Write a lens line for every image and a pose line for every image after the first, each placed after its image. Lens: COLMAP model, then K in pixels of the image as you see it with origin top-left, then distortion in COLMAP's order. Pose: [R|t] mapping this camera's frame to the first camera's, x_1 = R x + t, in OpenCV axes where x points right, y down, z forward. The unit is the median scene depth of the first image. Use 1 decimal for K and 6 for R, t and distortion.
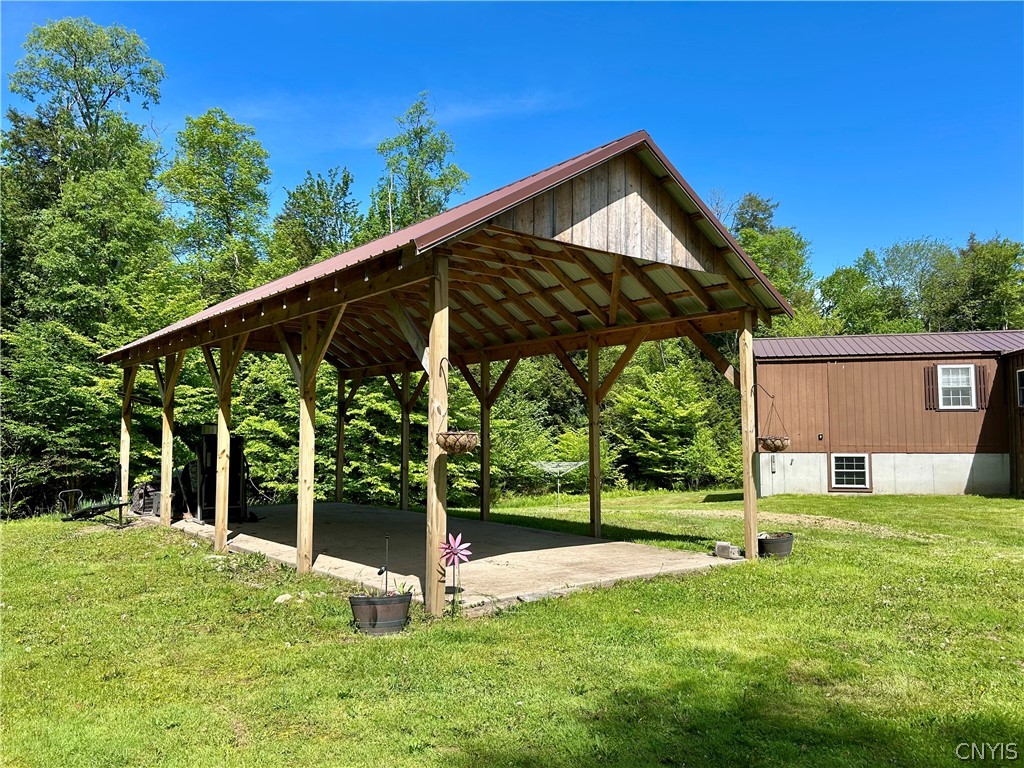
lens RADIAL K [[796.7, 0, 508.6], [0, 796.7, 377.8], [0, 0, 1]] dist [0.049952, -0.052869]
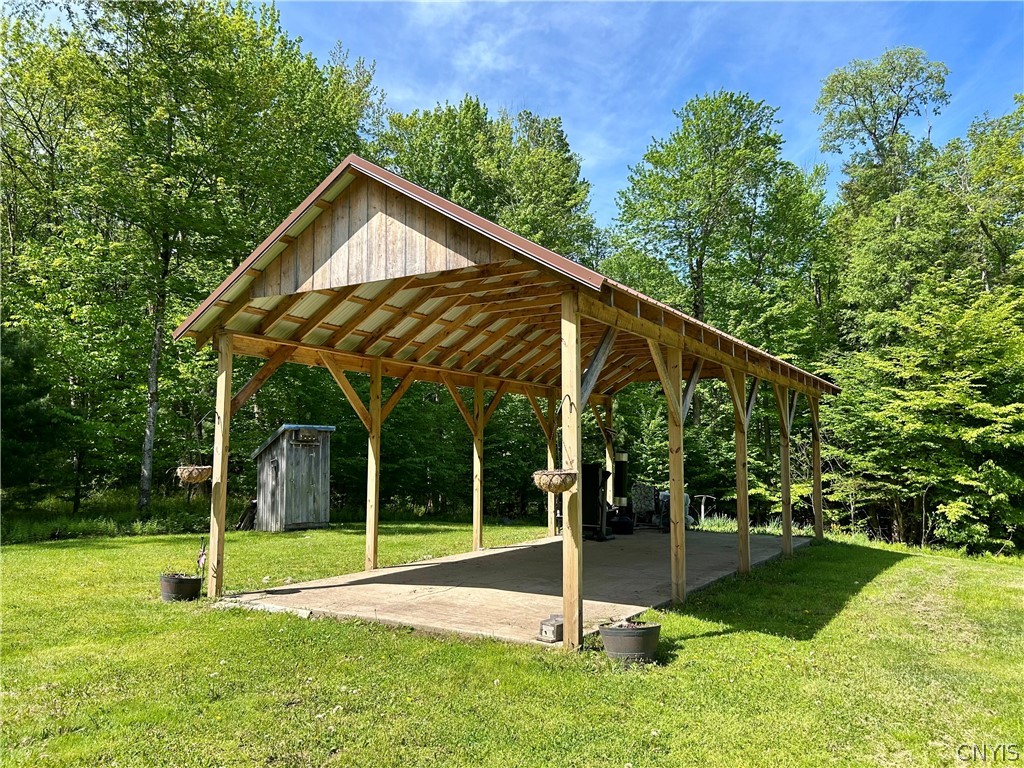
lens RADIAL K [[796.7, 0, 512.5], [0, 796.7, 386.3], [0, 0, 1]] dist [0.049952, -0.052869]
pose [[0.308017, -0.082570, -0.947791, 0.459259], [0.069527, 0.995516, -0.064133, 0.018193], [0.948837, -0.046143, 0.312377, 0.361284]]
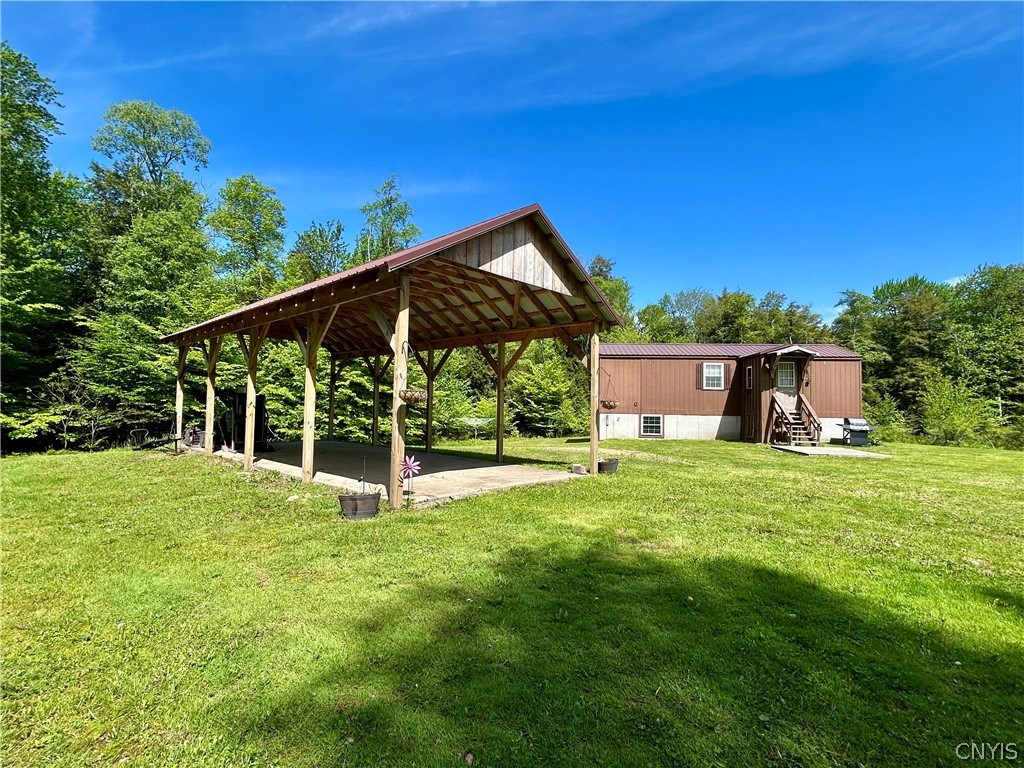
lens RADIAL K [[509.4, 0, 515.0], [0, 509.4, 383.0], [0, 0, 1]] dist [0.000982, 0.003154]
pose [[0.990150, 0.024734, 0.137811, -0.001790], [-0.029093, 0.999135, 0.029708, 0.006533], [-0.136957, -0.033424, 0.990013, 0.000454]]
